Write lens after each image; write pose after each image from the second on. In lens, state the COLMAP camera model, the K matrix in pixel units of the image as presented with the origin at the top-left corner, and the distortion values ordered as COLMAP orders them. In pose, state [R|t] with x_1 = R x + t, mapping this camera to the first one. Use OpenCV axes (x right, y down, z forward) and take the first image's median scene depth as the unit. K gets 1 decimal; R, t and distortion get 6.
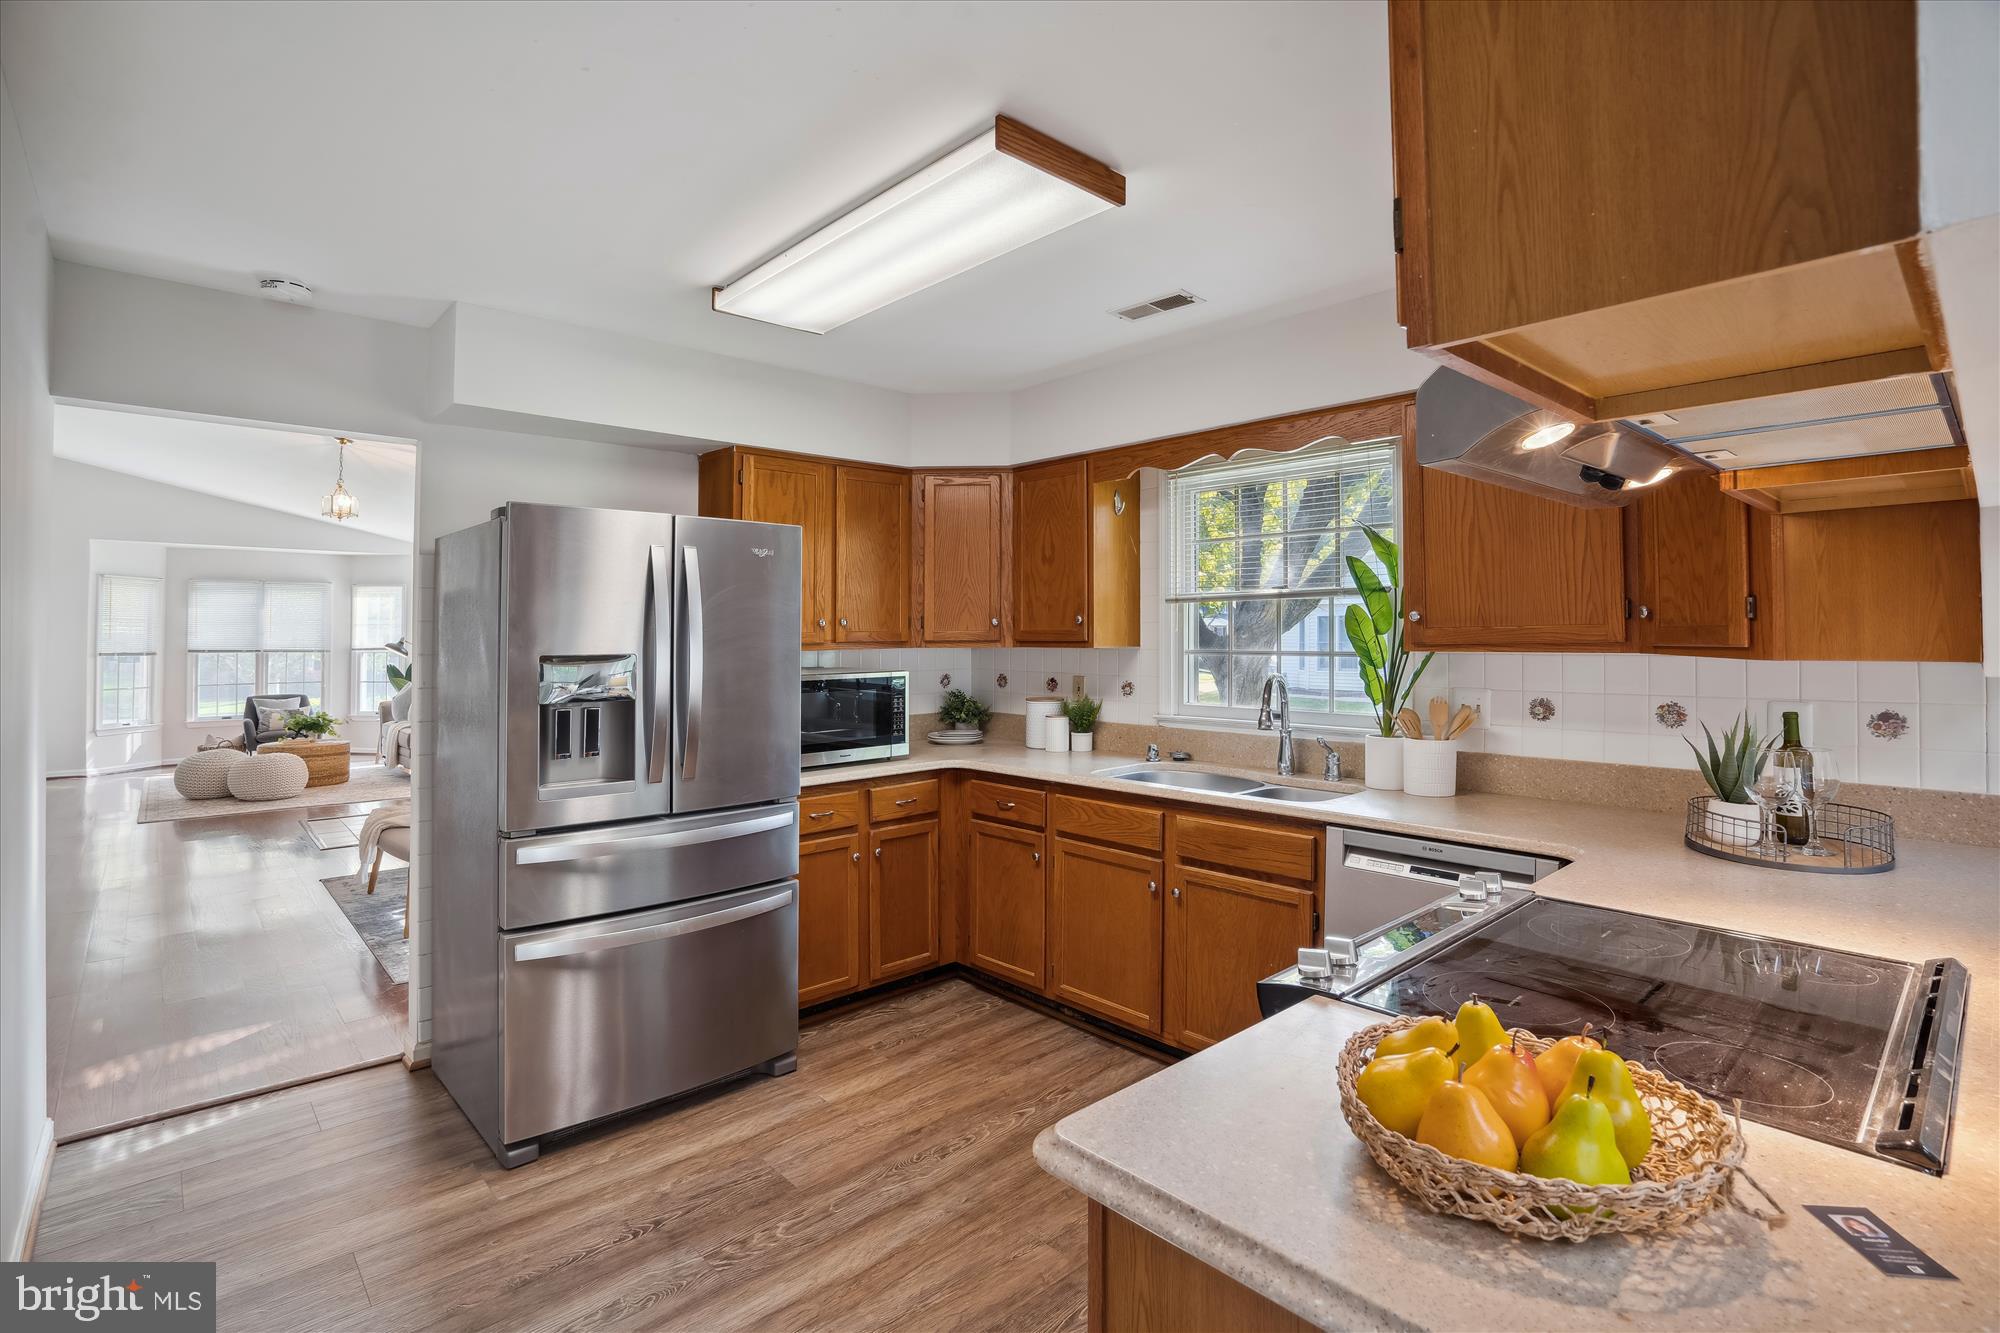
lens RADIAL K [[923.8, 0, 920.0], [0, 923.8, 617.5], [0, 0, 1]] dist [-0.003693, -0.000505]
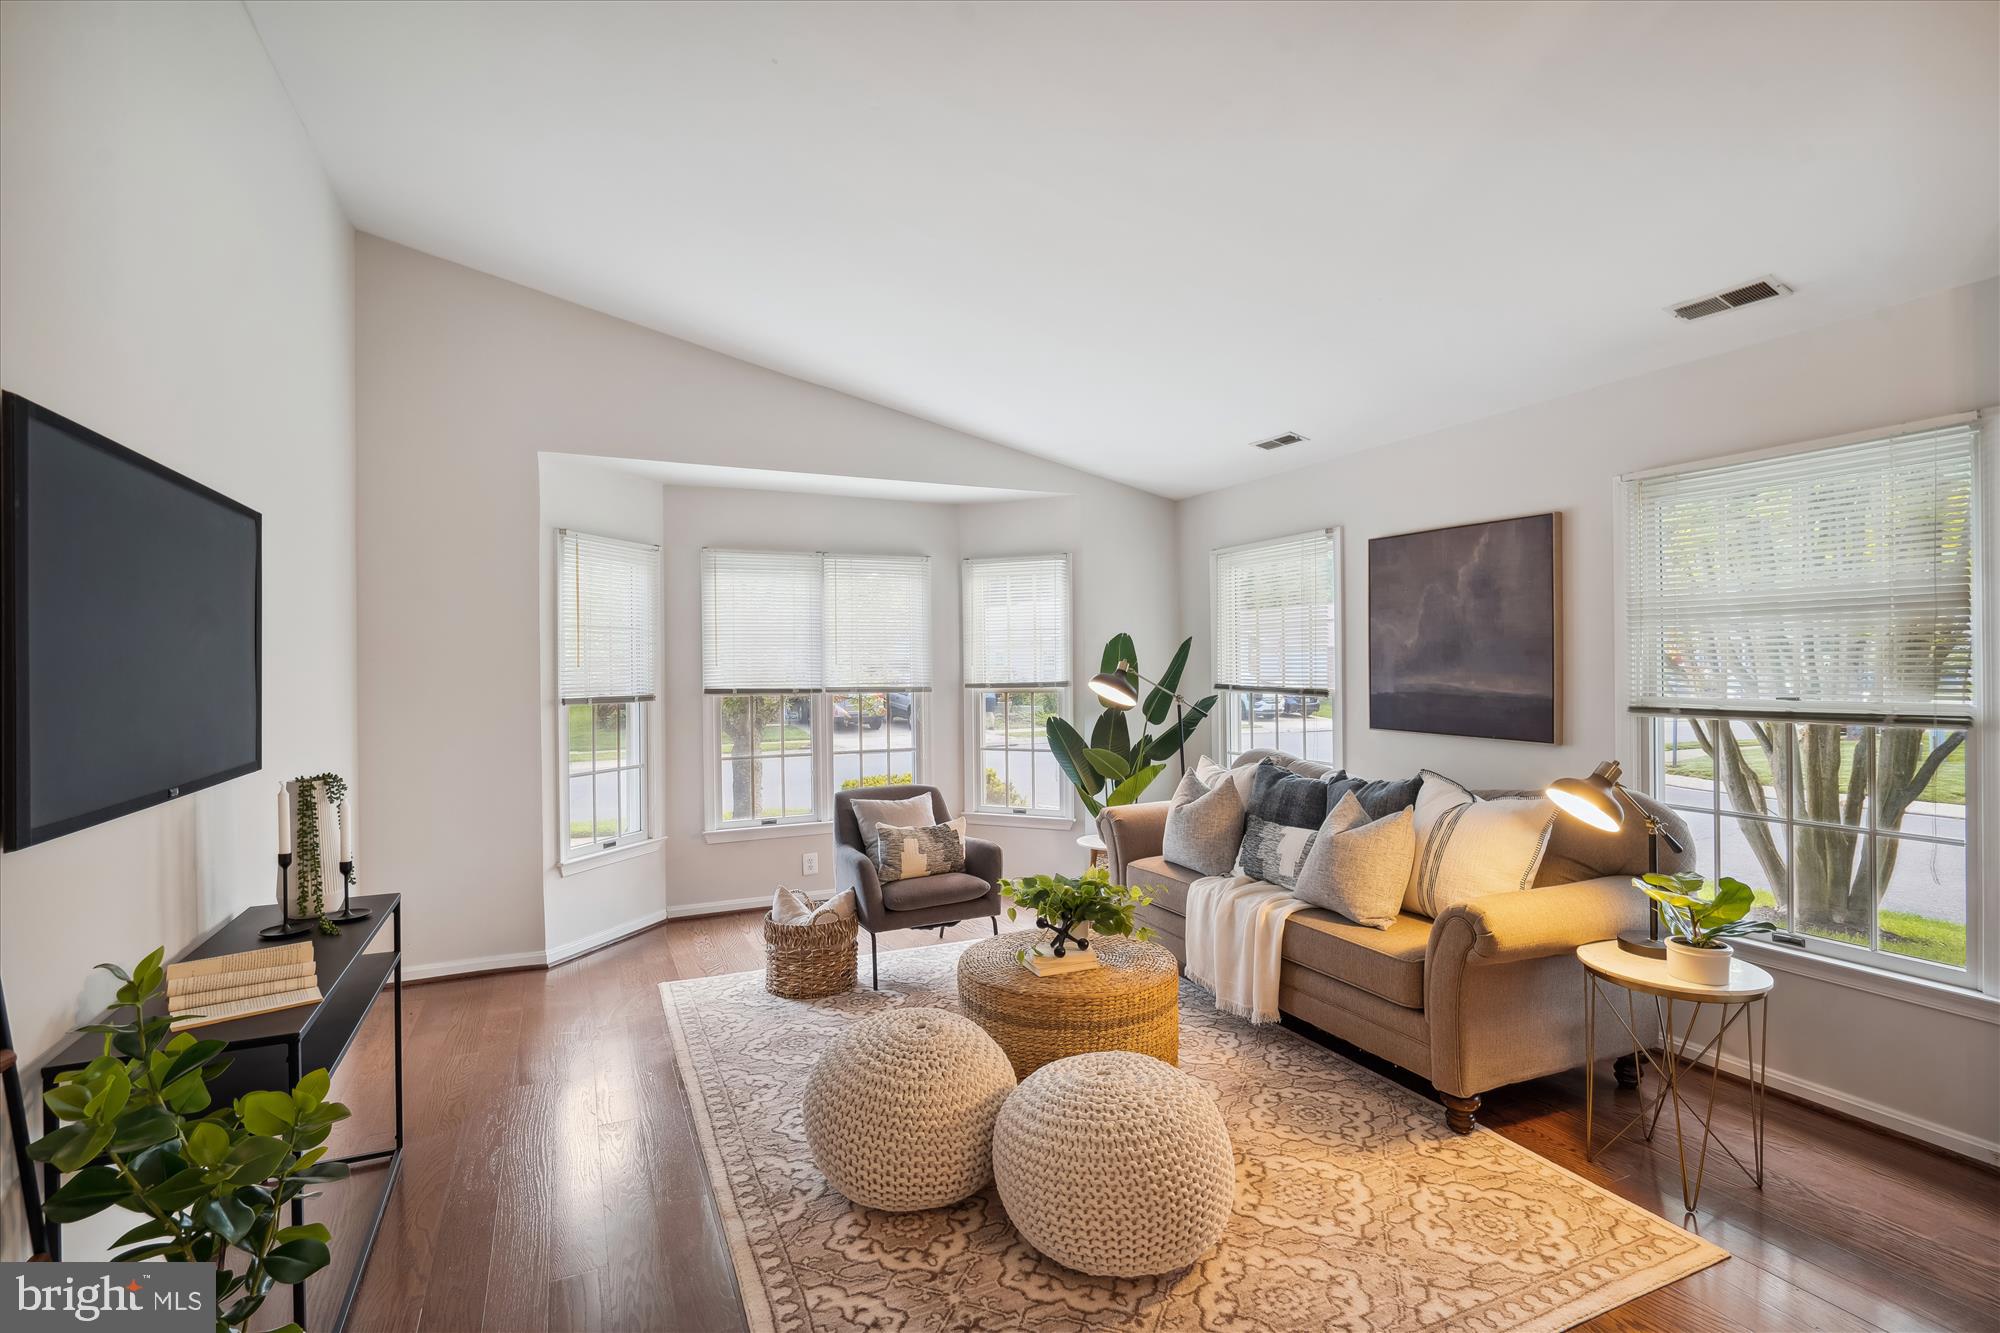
lens RADIAL K [[923.8, 0, 995.7], [0, 923.8, 673.5], [0, 0, 1]] dist [-0.003693, -0.000505]
pose [[0.967807, -0.002490, -0.251680, -0.604970], [0.010219, 0.999515, 0.029404, 0.015571], [0.251485, -0.031030, 0.967364, 0.650893]]
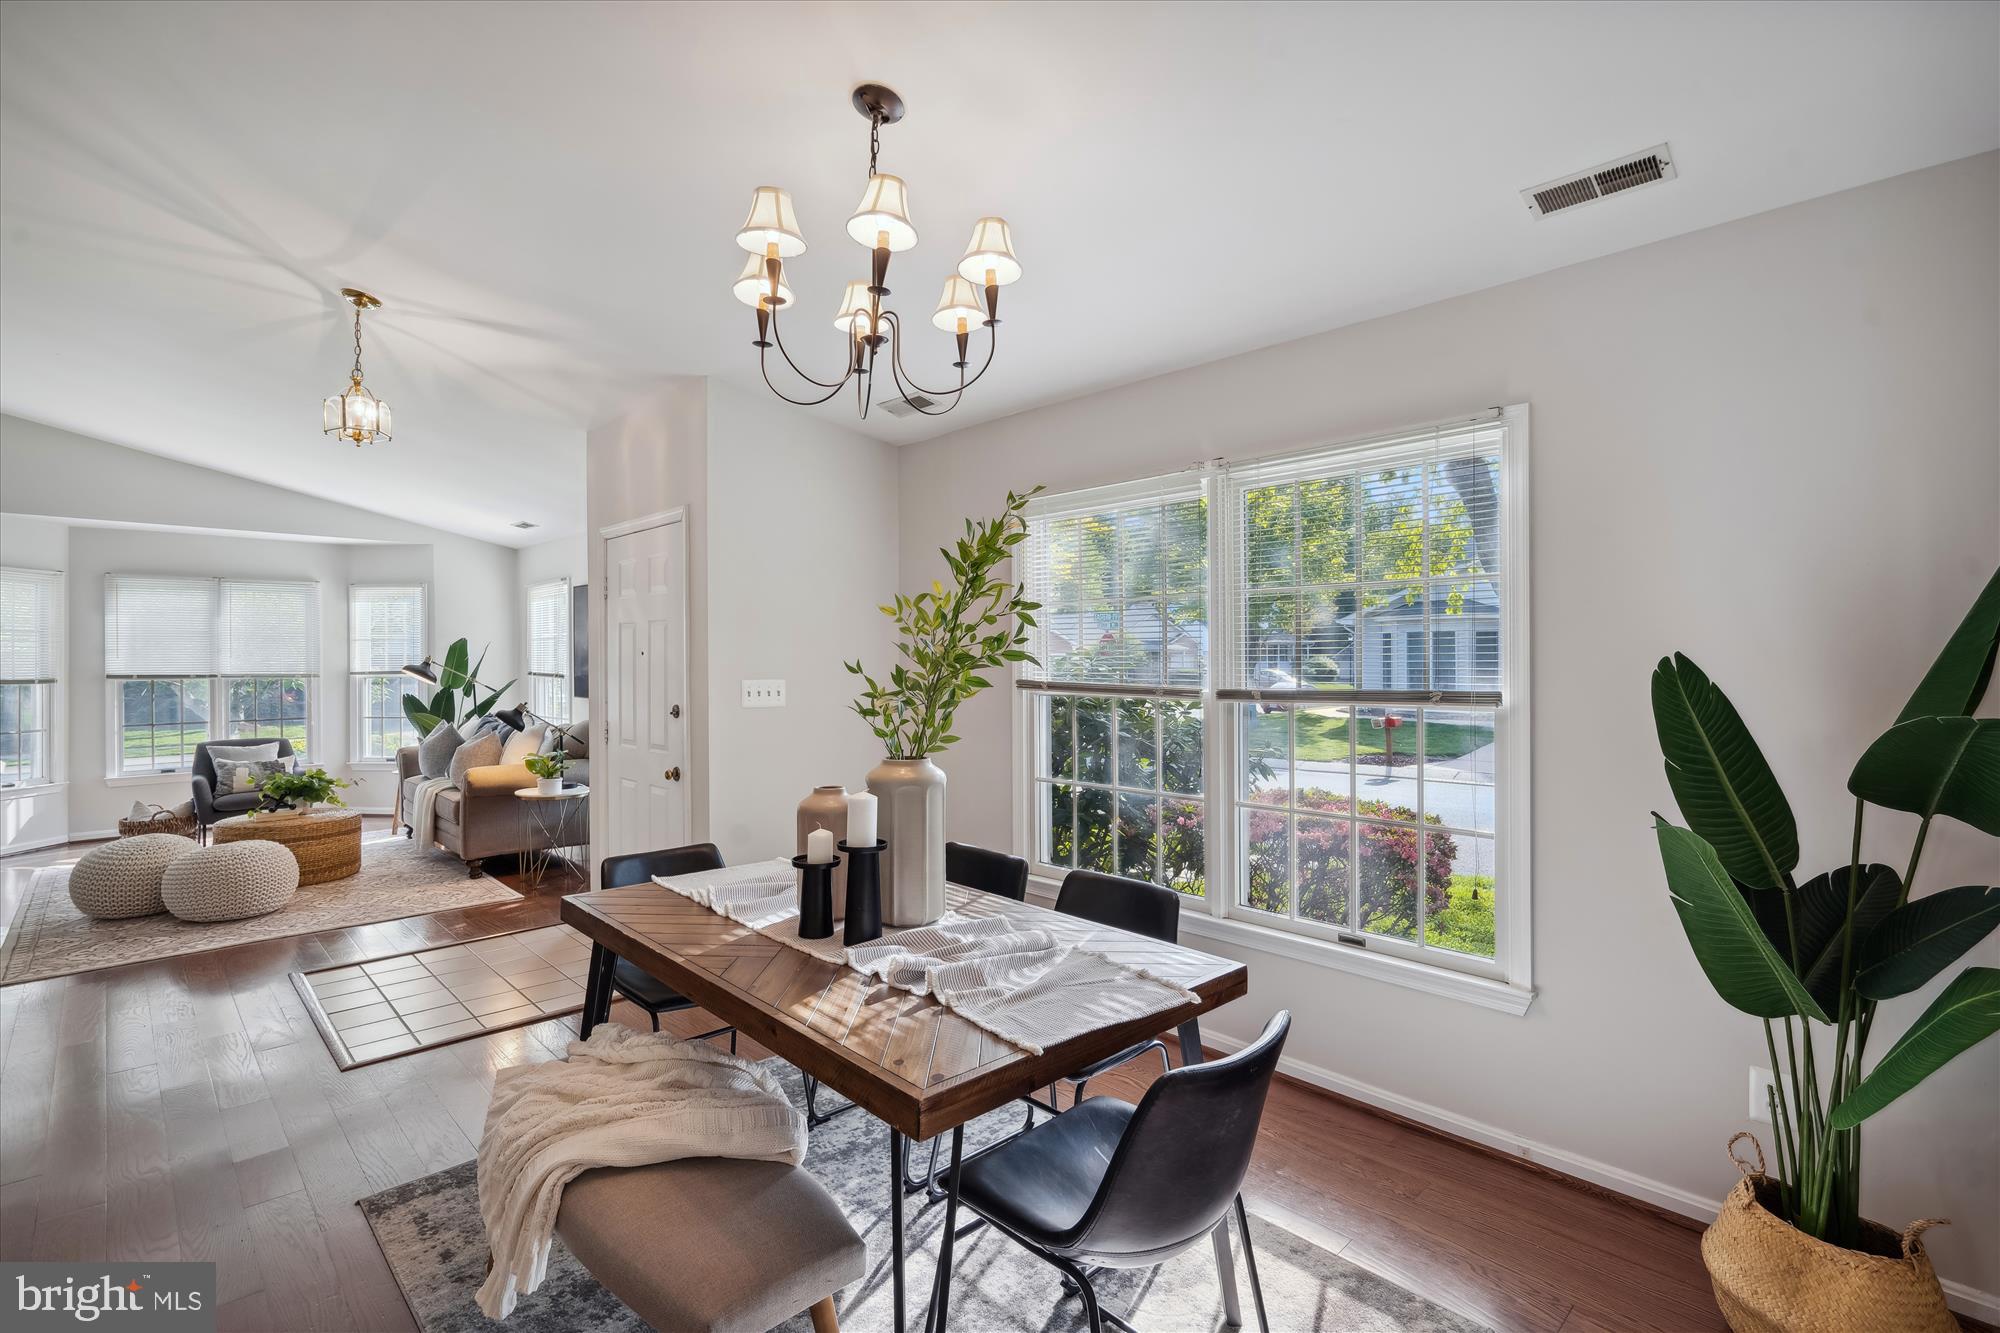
lens RADIAL K [[923.8, 0, 1011.8], [0, 923.8, 659.2], [0, 0, 1]] dist [-0.003693, -0.000505]
pose [[0.996102, -0.000318, 0.088206, -0.204536], [-0.001863, 0.999695, 0.024638, 0.005458], [-0.088187, -0.024707, 0.995798, 0.291329]]
